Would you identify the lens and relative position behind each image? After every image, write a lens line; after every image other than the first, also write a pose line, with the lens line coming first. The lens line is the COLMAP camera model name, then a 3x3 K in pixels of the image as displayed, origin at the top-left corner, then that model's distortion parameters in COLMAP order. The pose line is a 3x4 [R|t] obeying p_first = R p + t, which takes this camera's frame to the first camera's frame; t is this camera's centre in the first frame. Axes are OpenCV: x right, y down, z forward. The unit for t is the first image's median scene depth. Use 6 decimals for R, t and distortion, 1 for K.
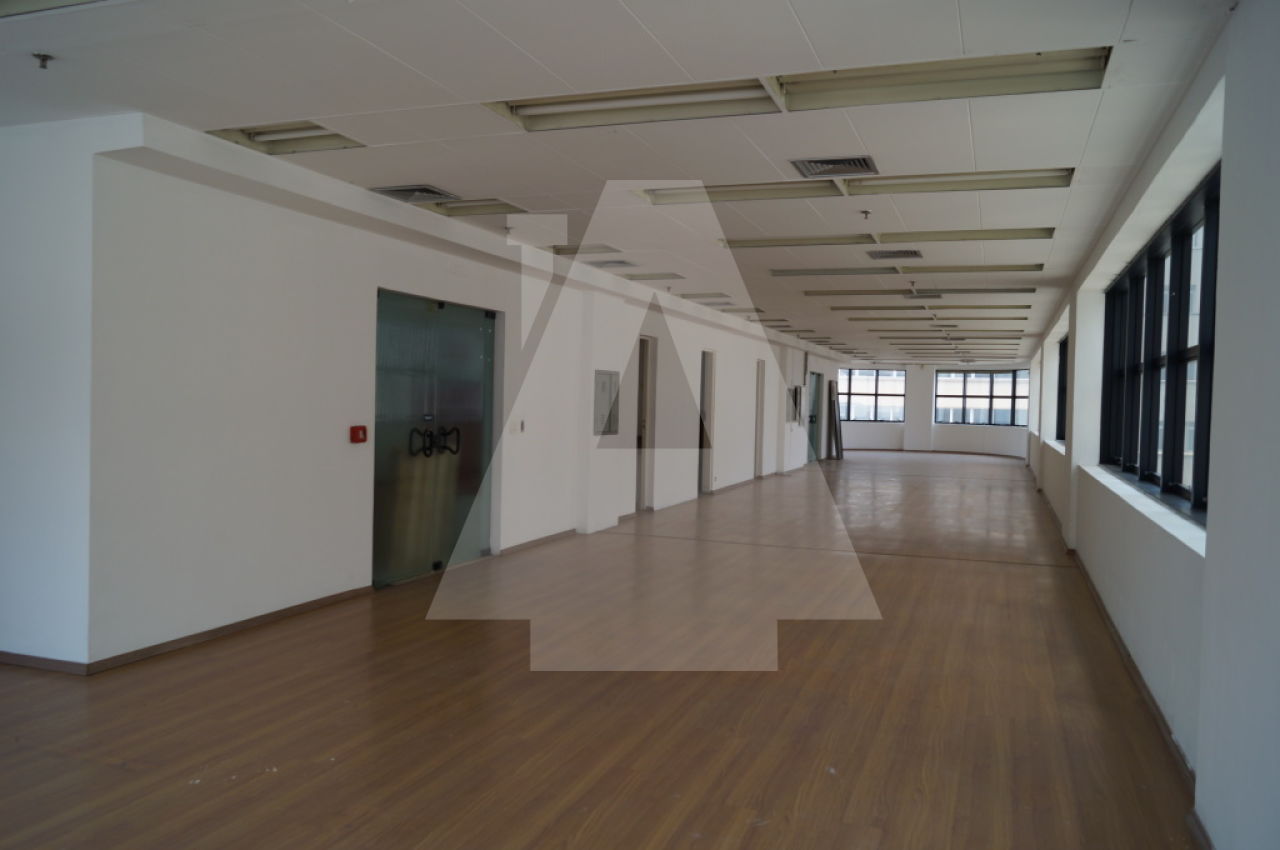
lens RADIAL K [[1001.8, 0, 618.0], [0, 1001.8, 426.5], [0, 0, 1]] dist [-0.002378, 0.012415]
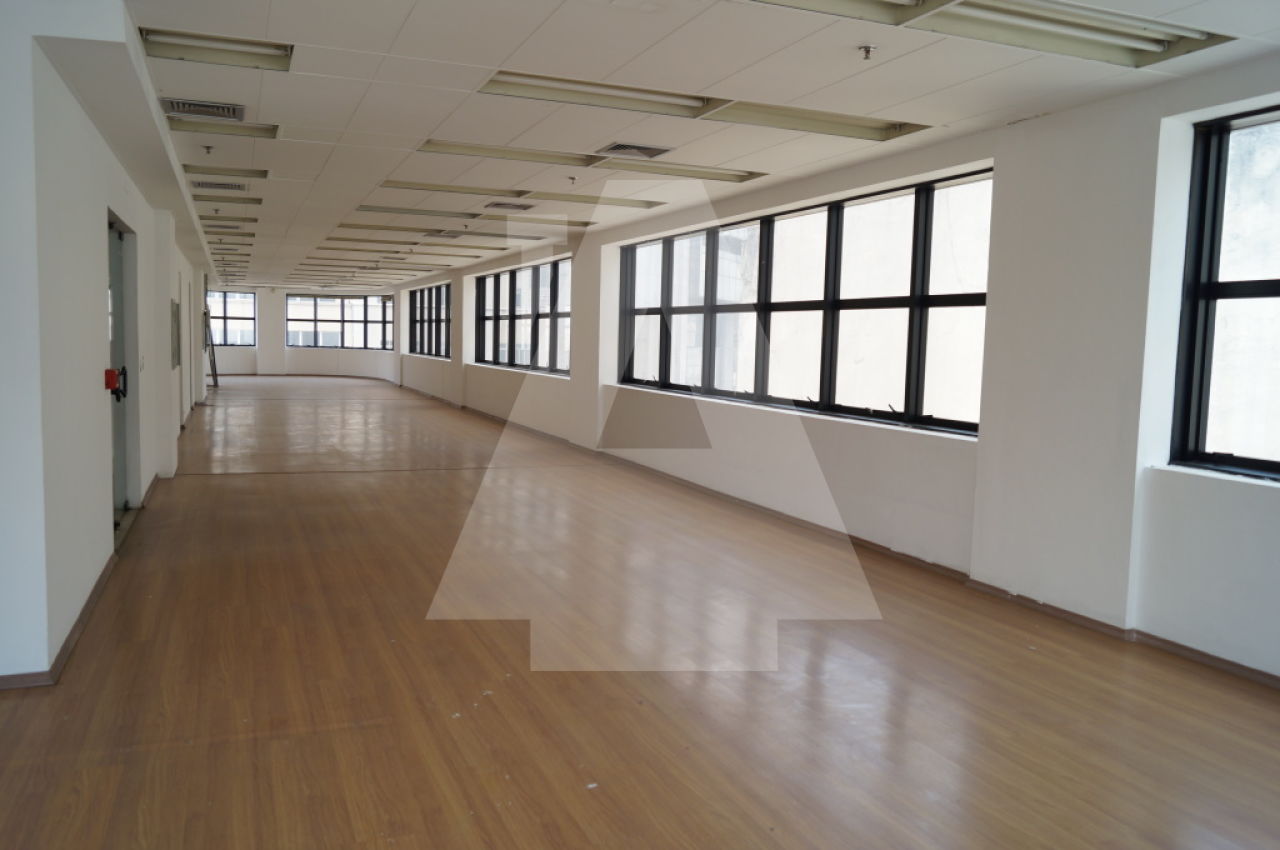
lens RADIAL K [[1001.8, 0, 639.8], [0, 1001.8, 433.2], [0, 0, 1]] dist [-0.002378, 0.012415]
pose [[0.736008, -0.067129, 0.673637, -0.240216], [0.008586, 0.995917, 0.089864, -0.009117], [-0.676919, -0.060357, 0.733579, 0.026901]]
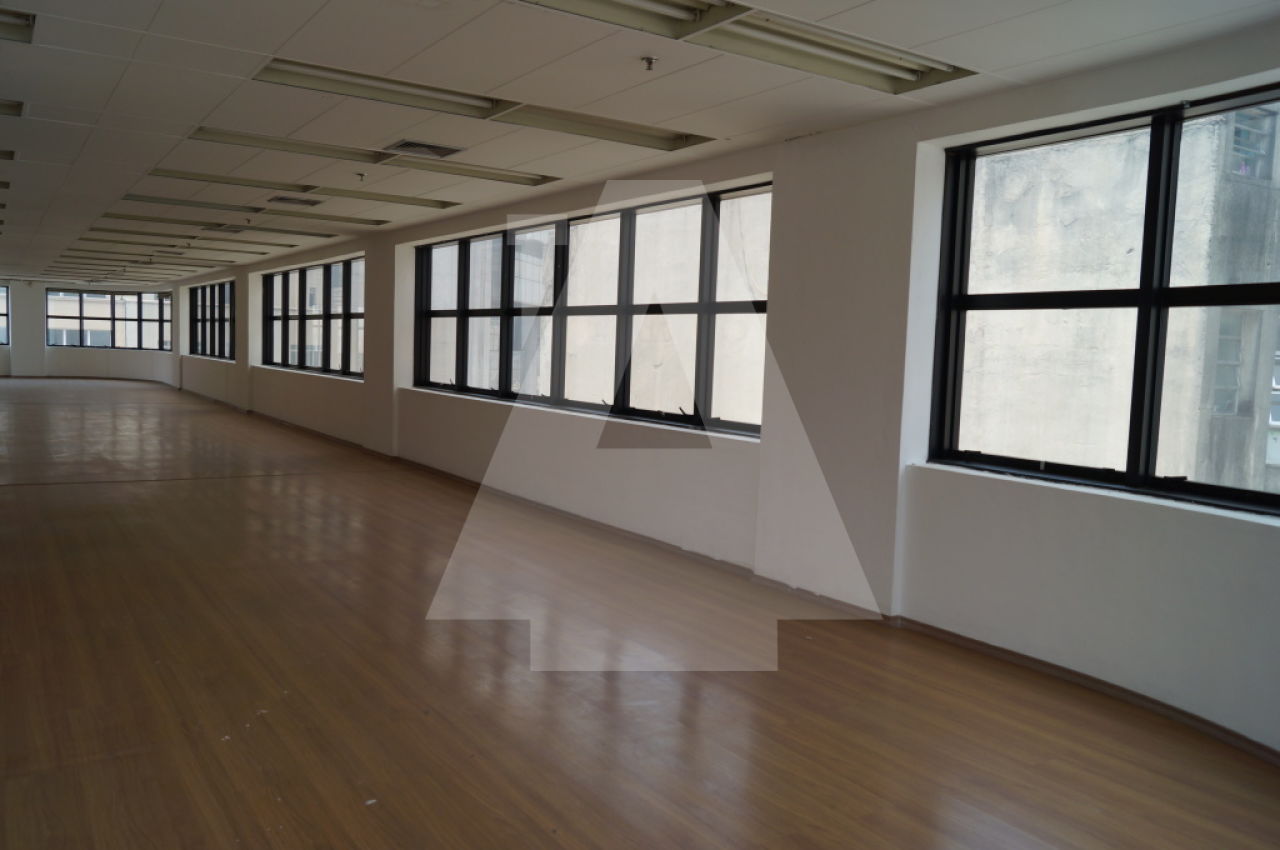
lens RADIAL K [[1001.8, 0, 638.7], [0, 1001.8, 431.6], [0, 0, 1]] dist [-0.002378, 0.012415]
pose [[0.593238, -0.068169, 0.802136, -0.236529], [-0.000923, 0.996350, 0.085357, -0.008890], [-0.805027, -0.051377, 0.591010, 0.023069]]
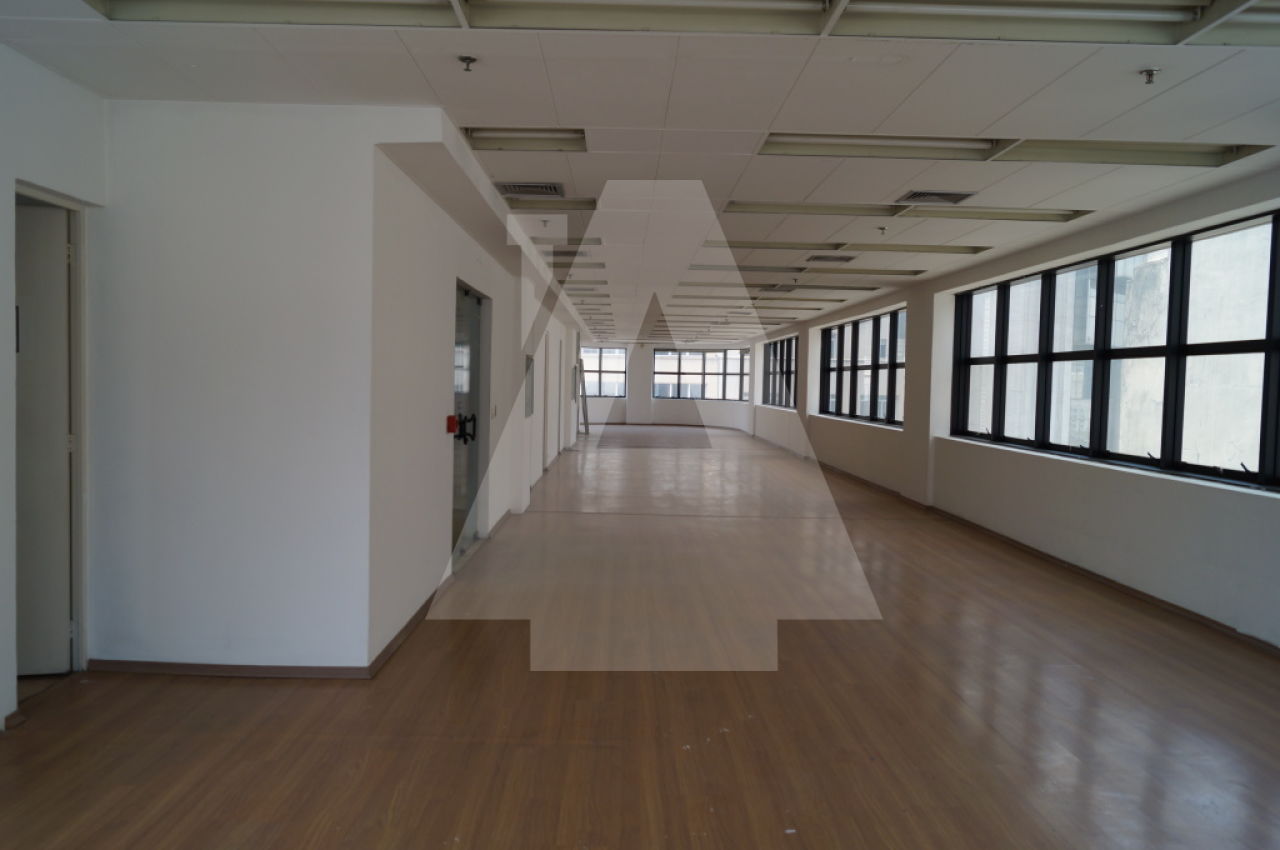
lens RADIAL K [[1001.8, 0, 629.0], [0, 1001.8, 429.7], [0, 0, 1]] dist [-0.002378, 0.012415]
pose [[0.933001, -0.019461, 0.359347, -0.215303], [0.008551, 0.999454, 0.031926, -0.008055], [-0.359772, -0.026714, 0.932658, 0.000016]]
